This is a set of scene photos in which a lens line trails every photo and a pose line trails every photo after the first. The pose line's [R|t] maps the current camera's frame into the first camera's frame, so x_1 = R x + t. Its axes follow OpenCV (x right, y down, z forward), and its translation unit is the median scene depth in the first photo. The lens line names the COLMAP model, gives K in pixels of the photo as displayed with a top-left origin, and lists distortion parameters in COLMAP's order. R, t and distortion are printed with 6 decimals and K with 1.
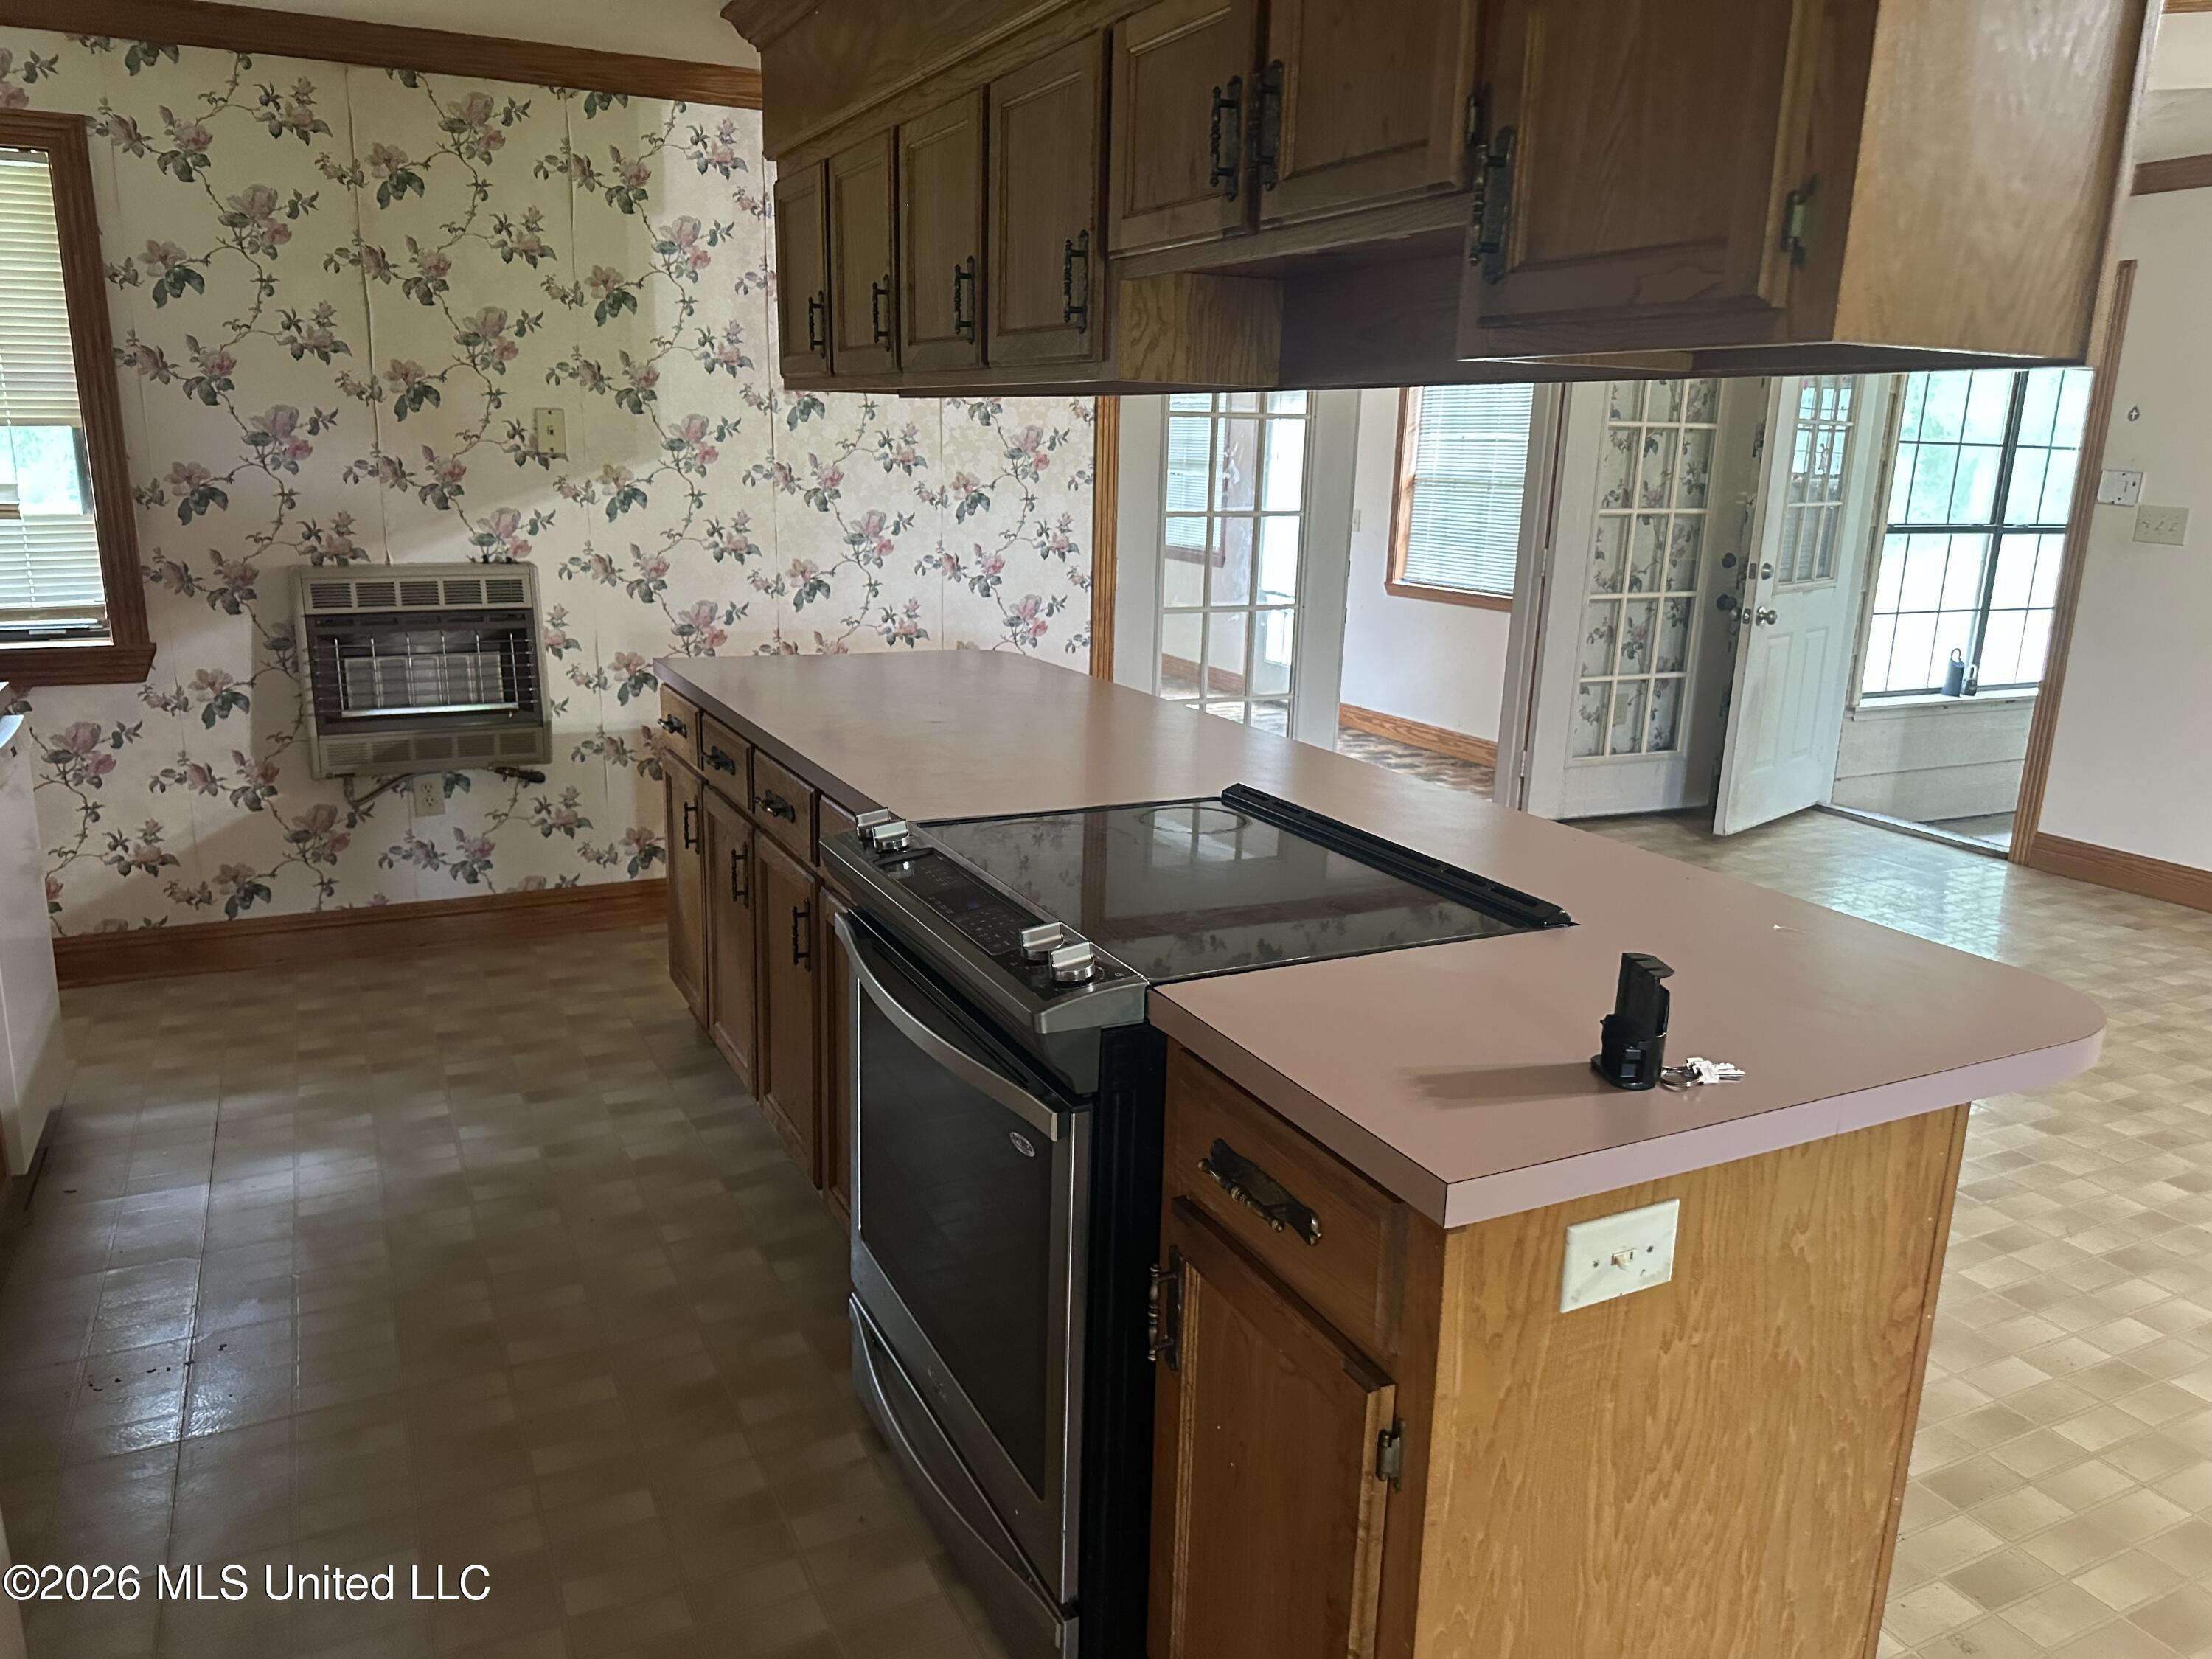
lens RADIAL K [[1555.8, 0, 1077.1], [0, 1555.8, 831.7], [0, 0, 1]] dist [0.046690, -0.072578]
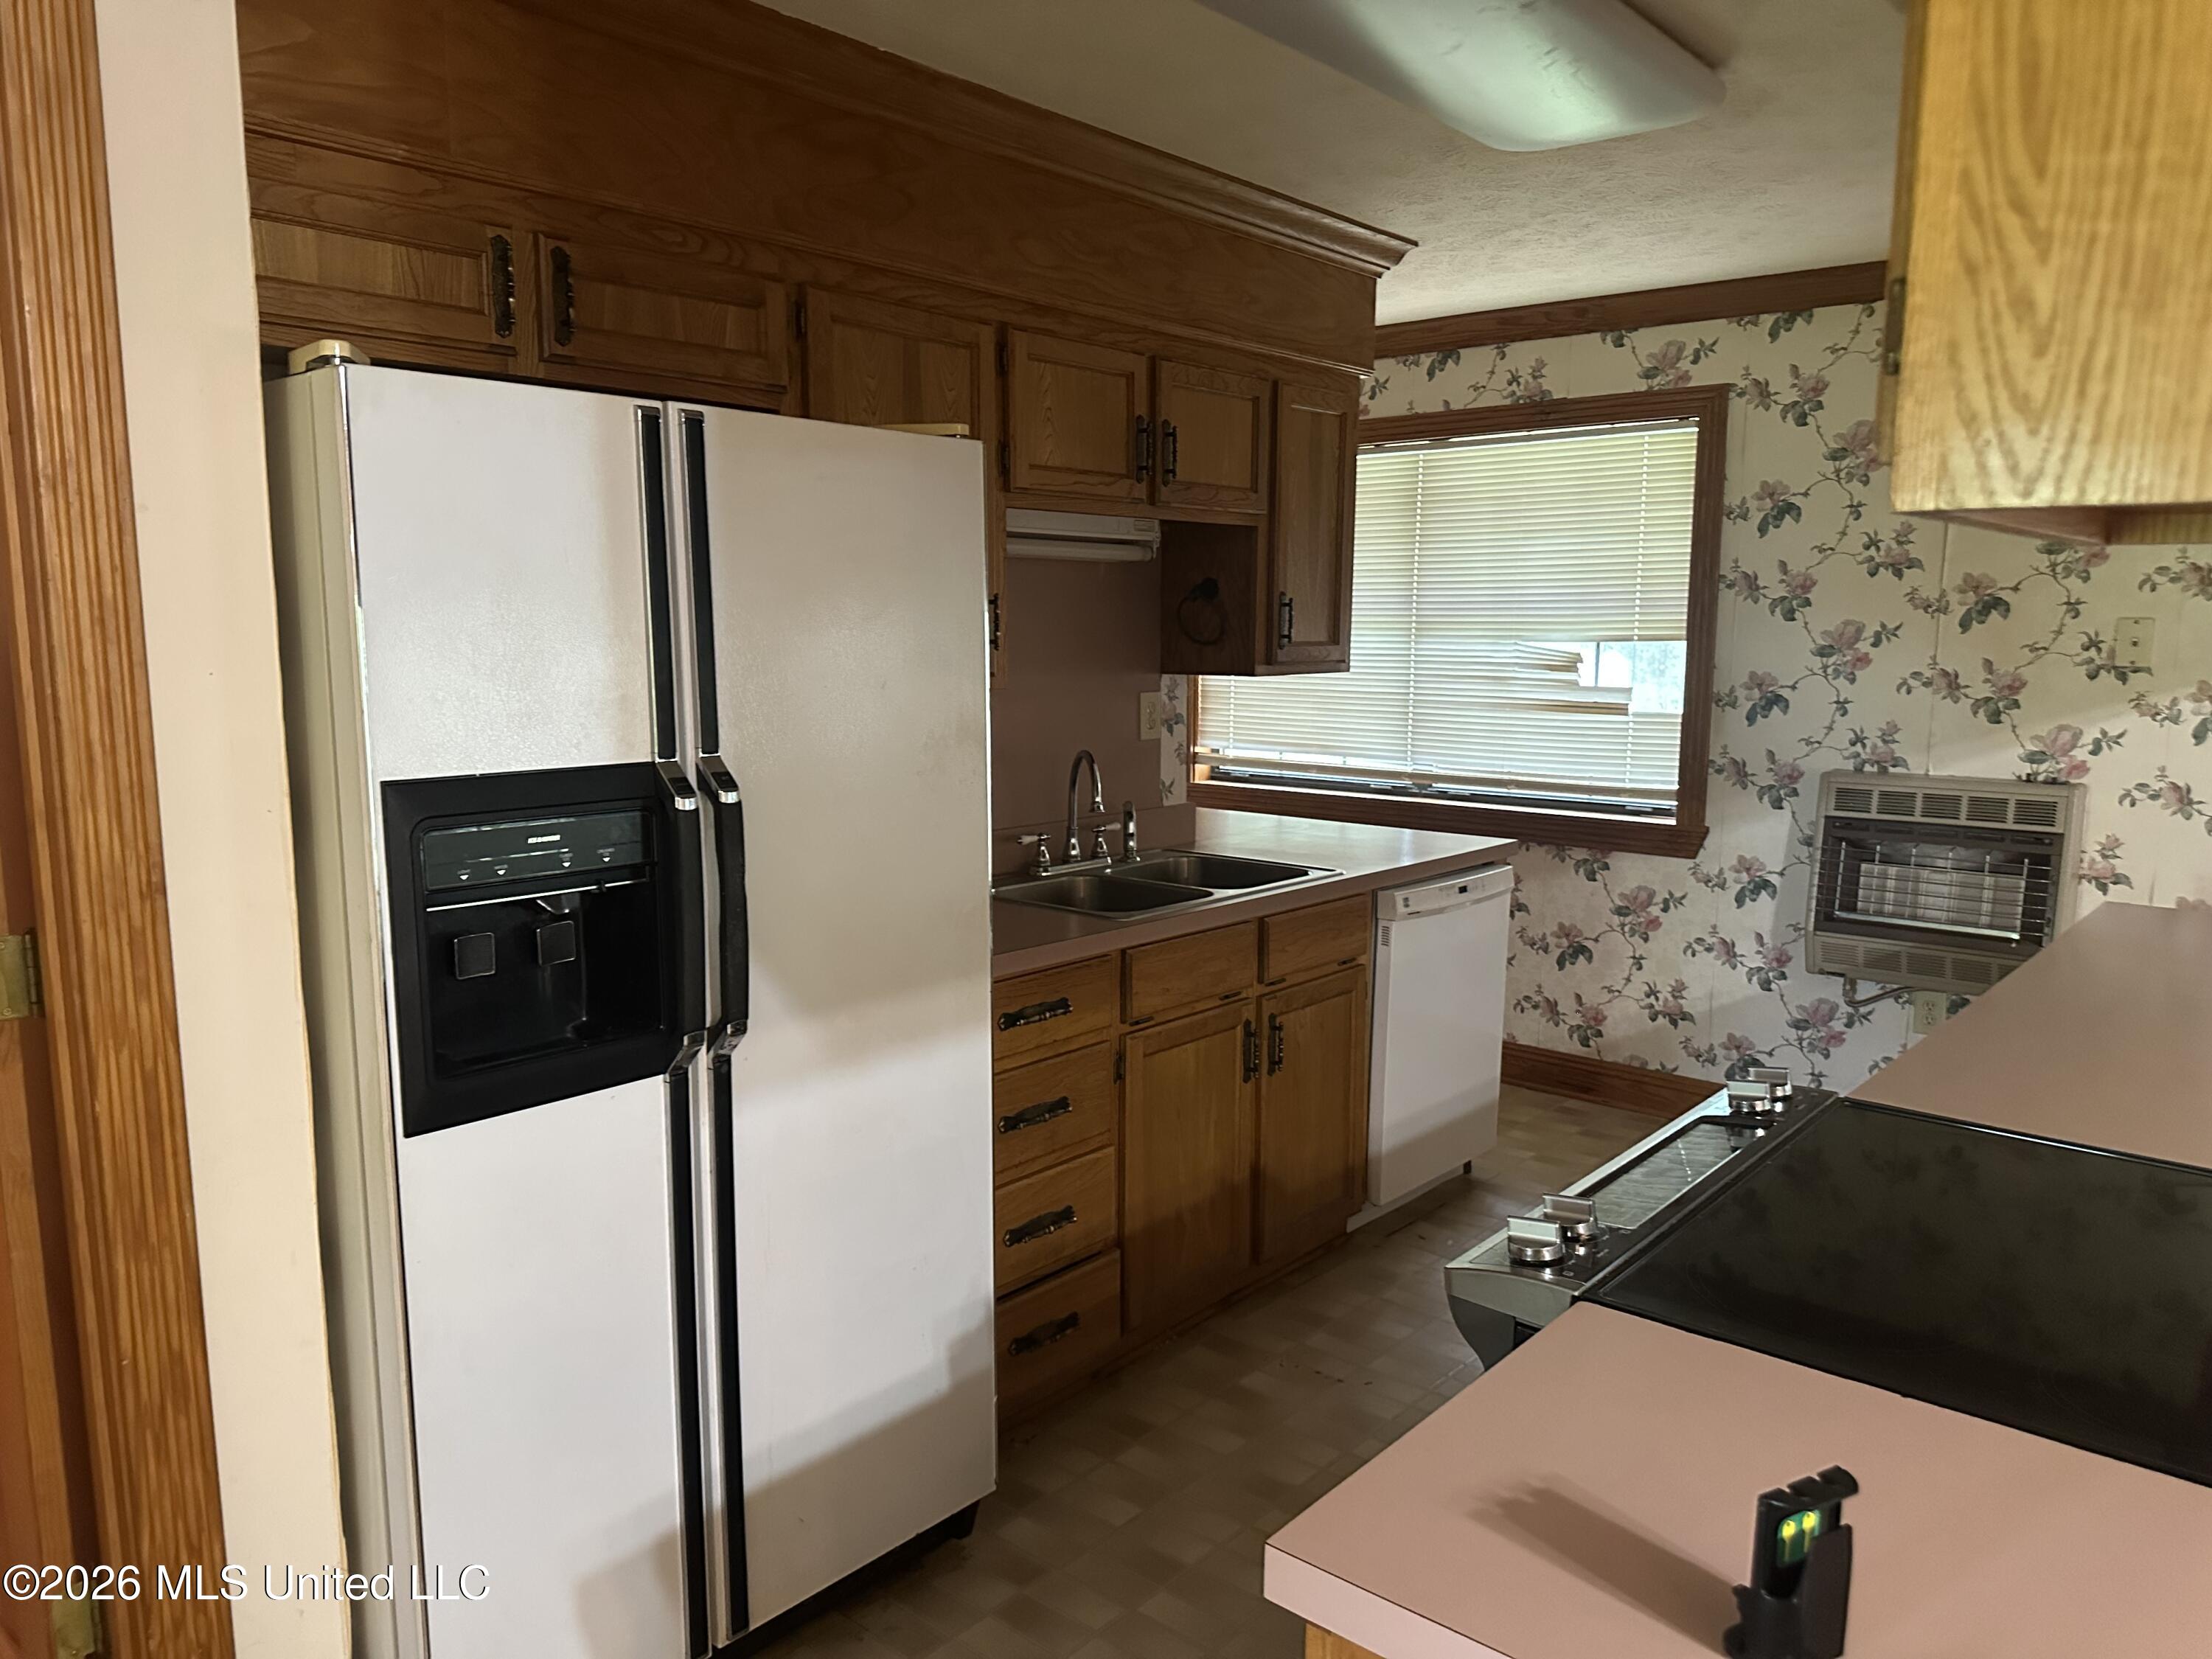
lens RADIAL K [[1555.8, 0, 1077.1], [0, 1555.8, 831.7], [0, 0, 1]] dist [0.046690, -0.072578]
pose [[0.386941, 0.103840, -0.916239, 0.263837], [-0.227022, 0.973782, 0.014487, -0.028116], [0.893721, 0.202401, 0.400370, 0.130517]]
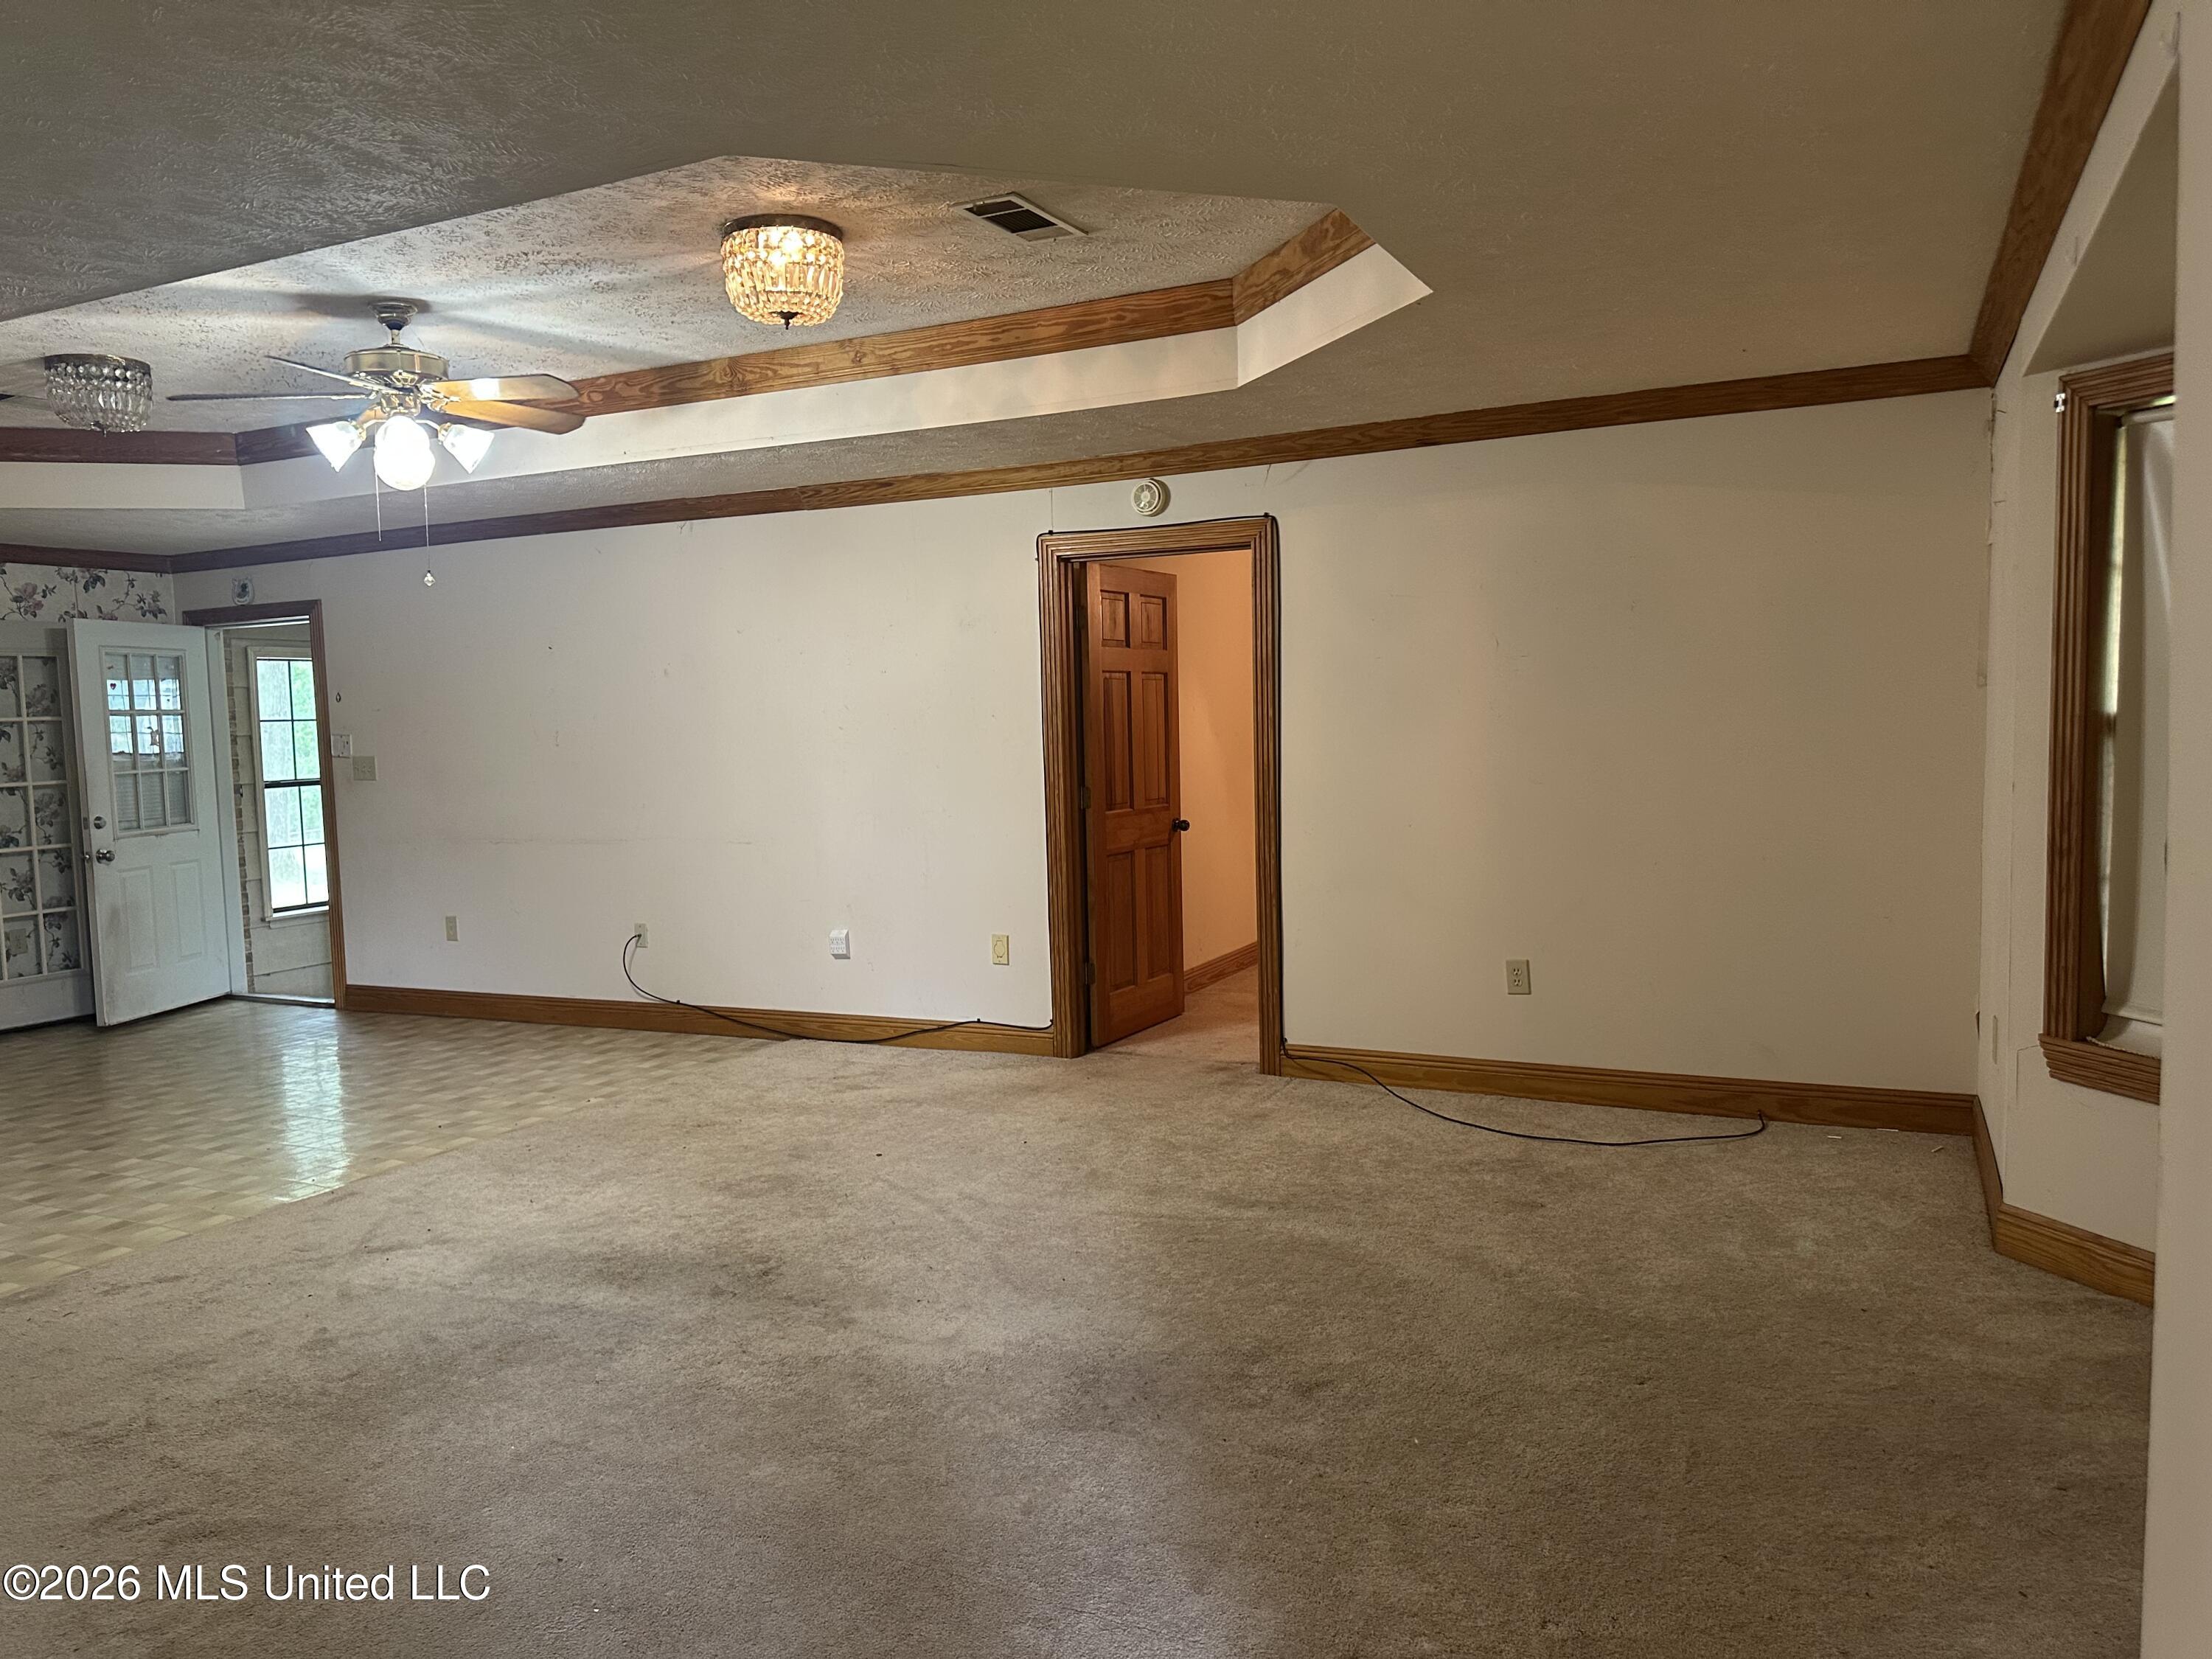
lens RADIAL K [[1579.6, 0, 1099.3], [0, 1579.6, 834.2], [0, 0, 1]] dist [0.038979, -0.062092]
pose [[0.787640, -0.092760, 0.609113, 0.387438], [0.198573, 0.974069, -0.108435, 0.210507], [-0.583259, 0.206361, 0.785636, -0.728111]]
